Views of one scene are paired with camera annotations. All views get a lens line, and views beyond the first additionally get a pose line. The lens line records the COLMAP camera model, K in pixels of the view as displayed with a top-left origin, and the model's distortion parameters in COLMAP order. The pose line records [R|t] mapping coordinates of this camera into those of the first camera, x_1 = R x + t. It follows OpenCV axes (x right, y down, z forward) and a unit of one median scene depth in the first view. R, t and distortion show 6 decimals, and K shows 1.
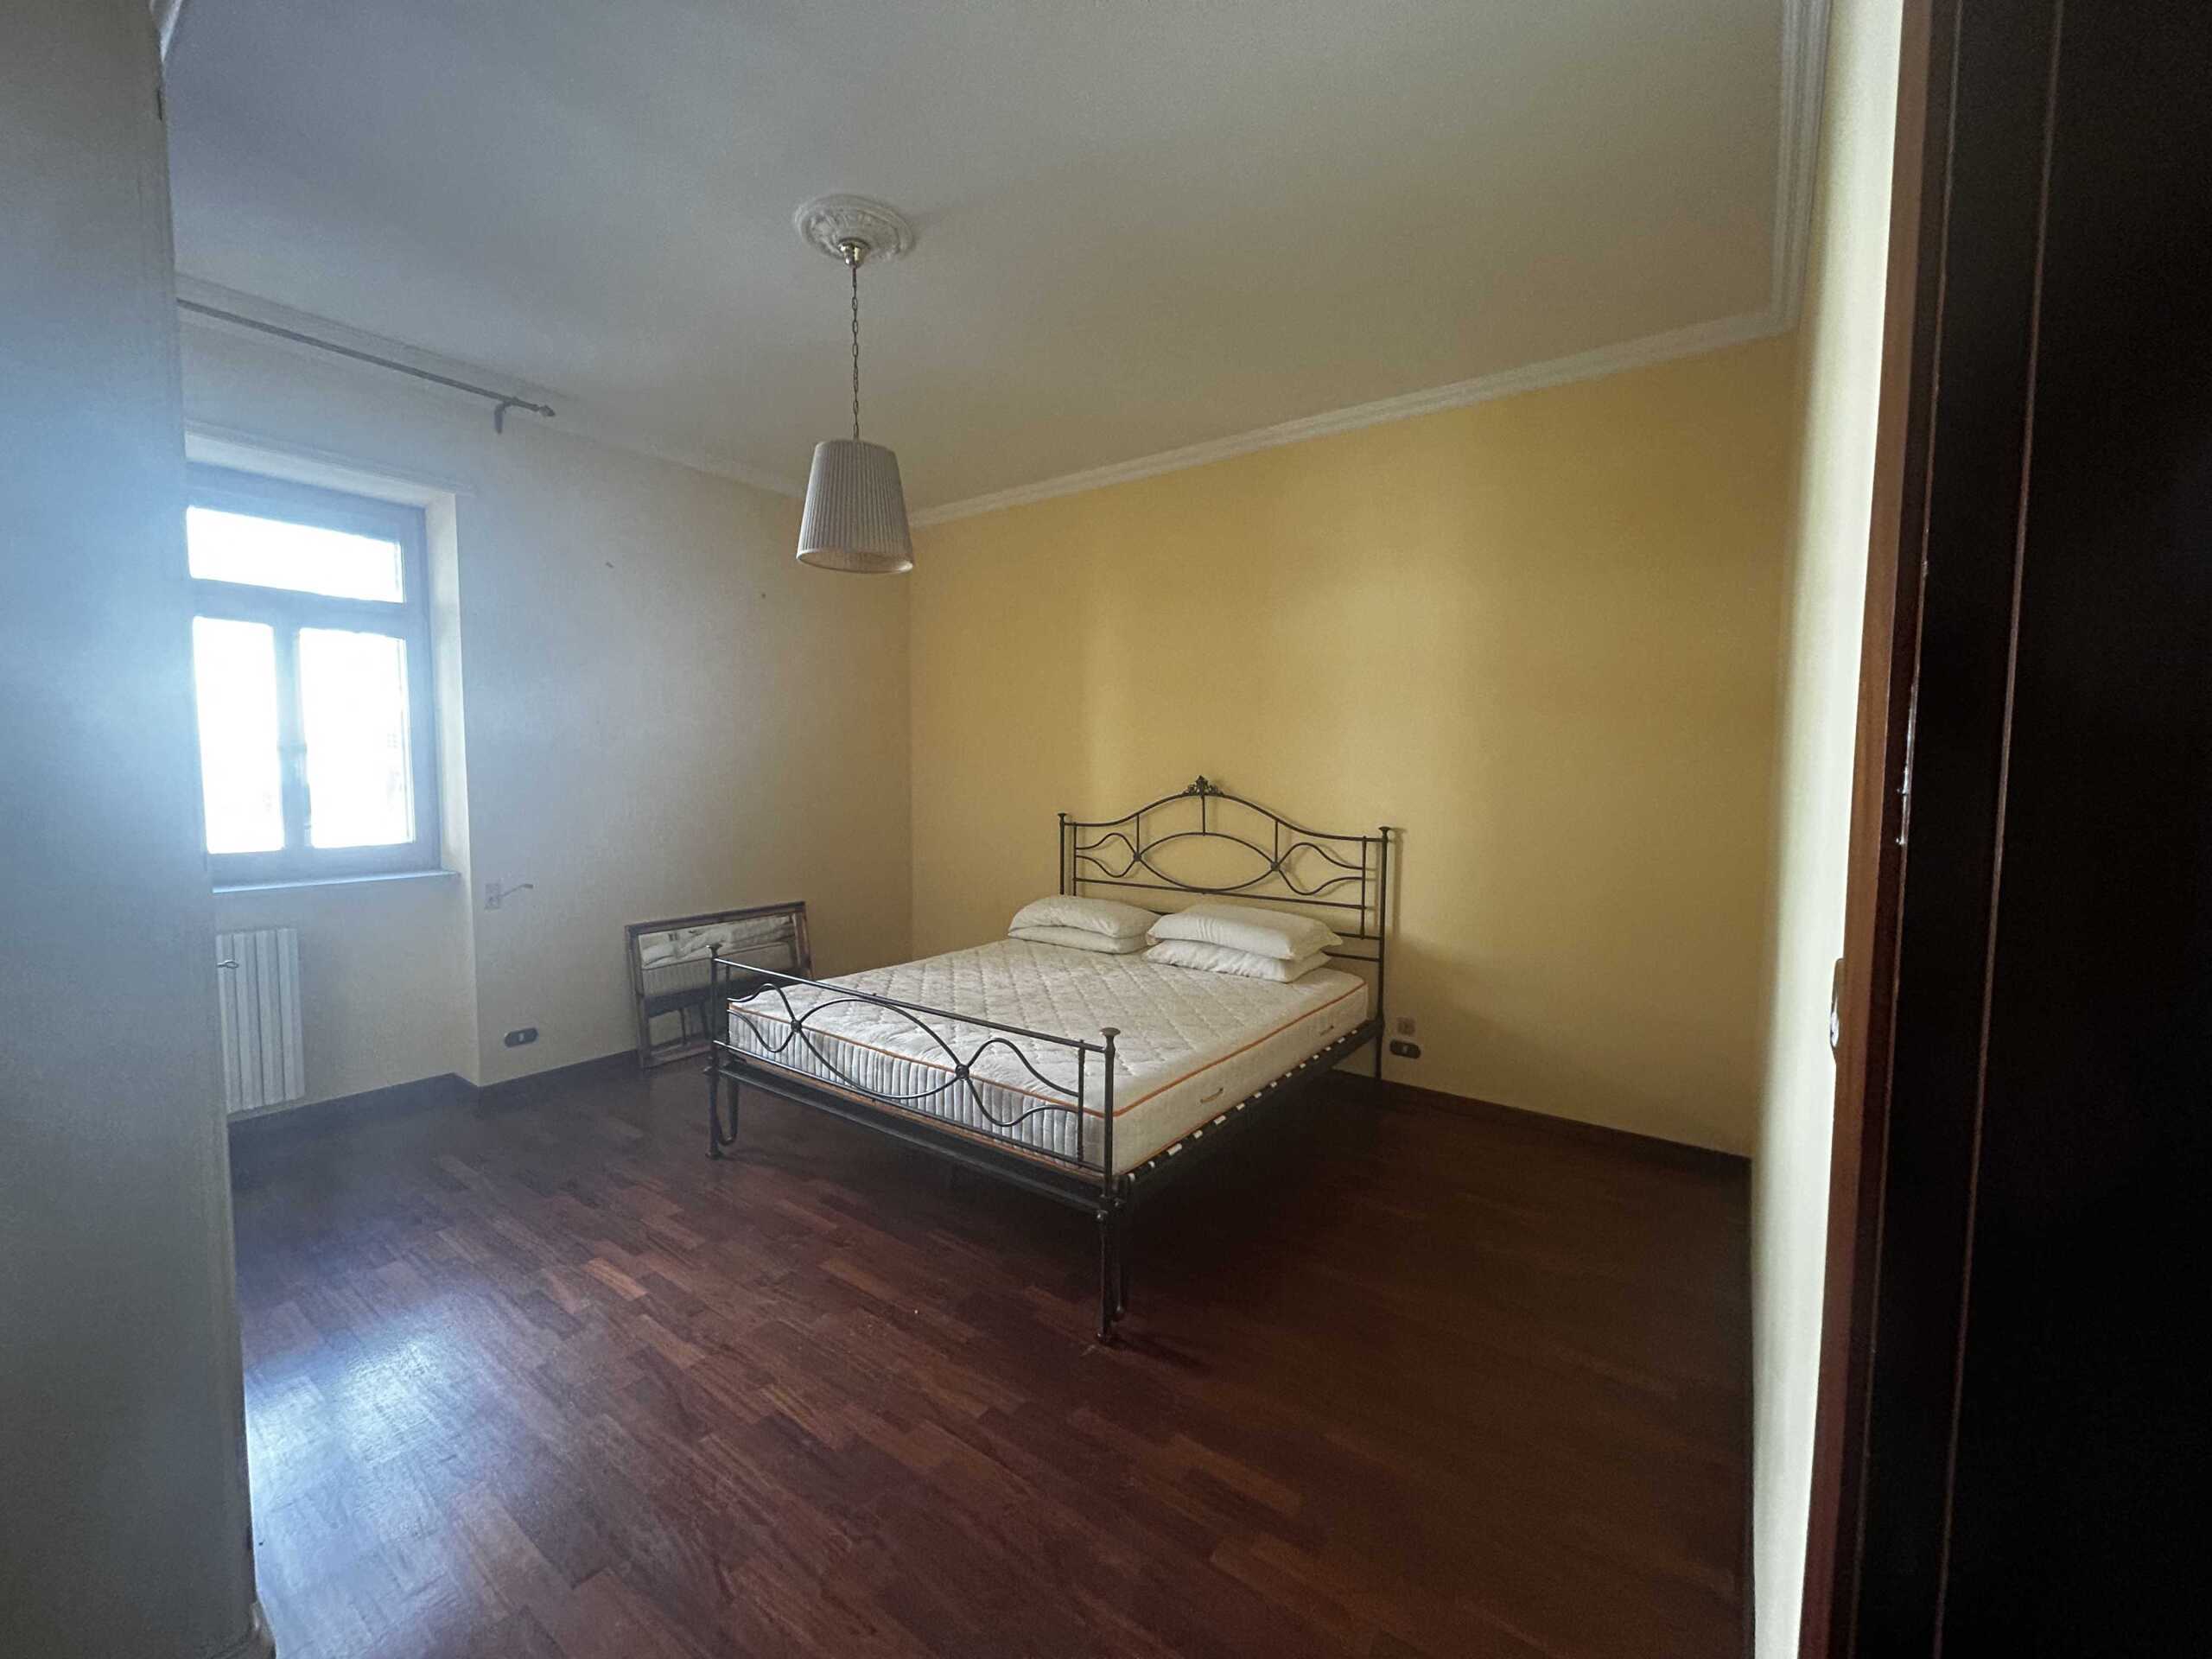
lens RADIAL K [[887.3, 0, 1108.9], [0, 887.3, 818.4], [0, 0, 1]] dist [-0.001179, -0.000097]
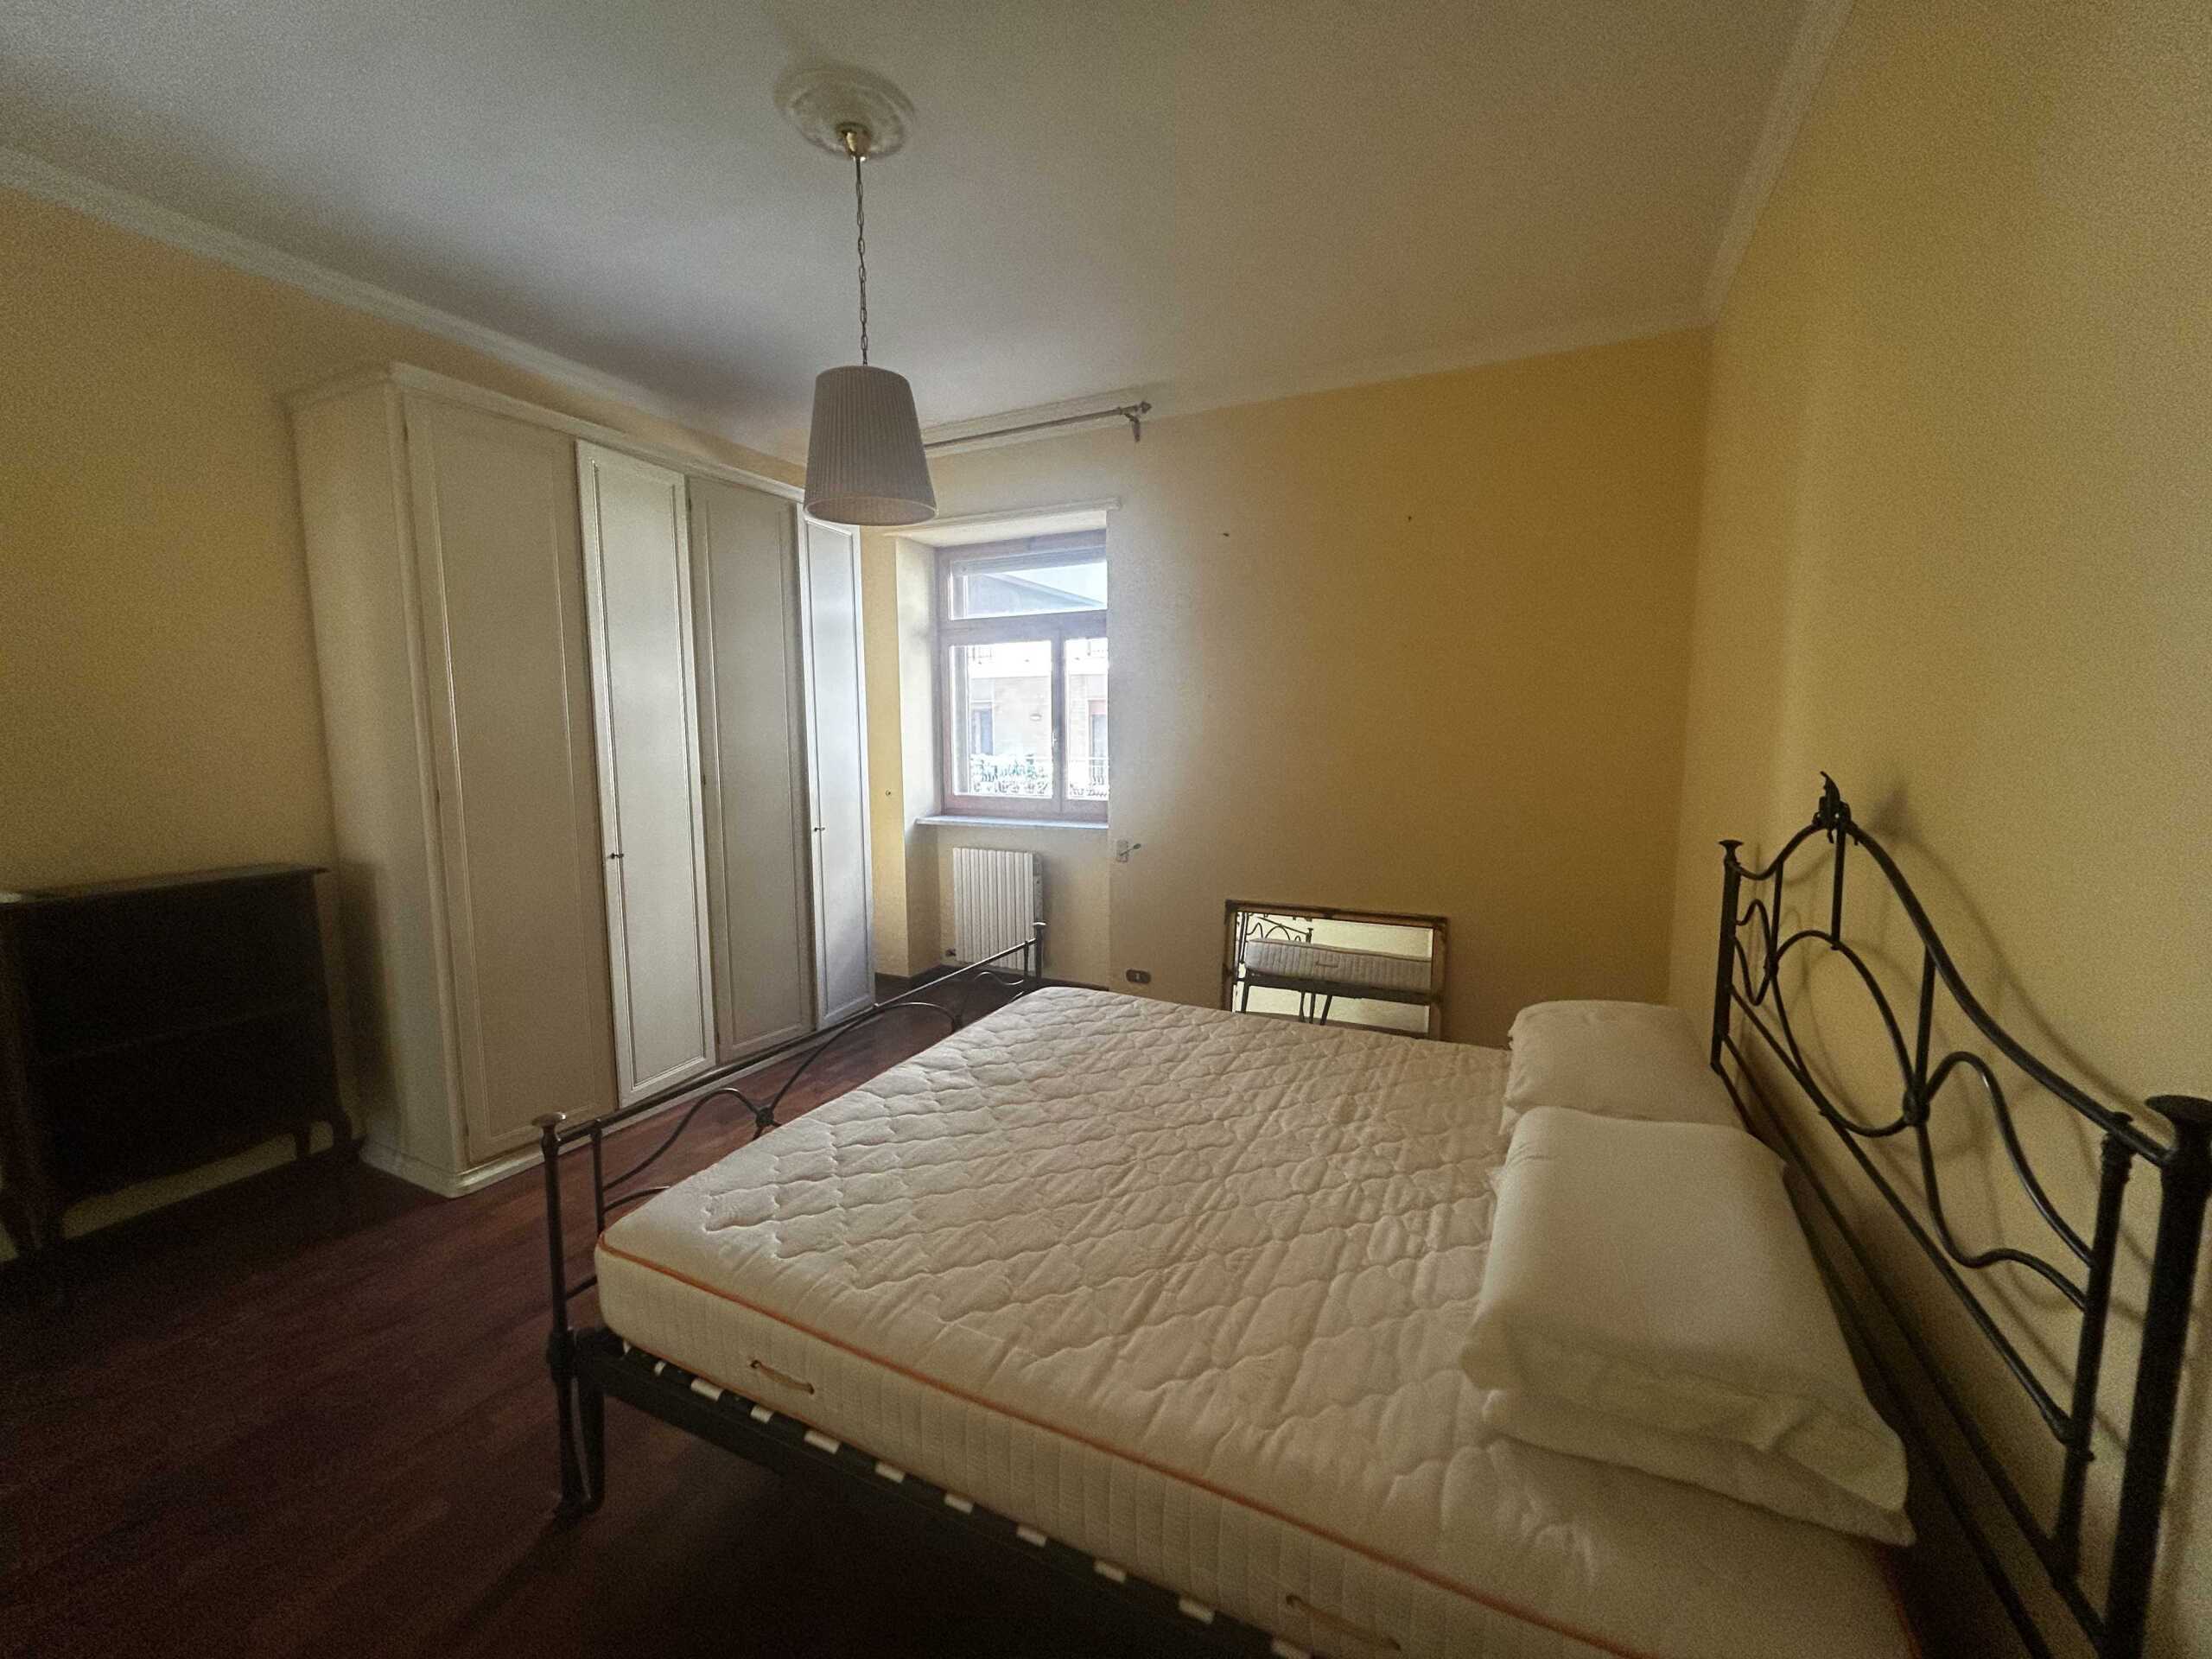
lens RADIAL K [[887.3, 0, 1104.5], [0, 887.3, 830.4], [0, 0, 1]] dist [-0.001179, -0.000097]
pose [[0.192970, 0.105074, -0.975562, 0.489057], [-0.050802, 0.993986, 0.097009, -0.057419], [0.979889, 0.030841, 0.197148, 0.818851]]
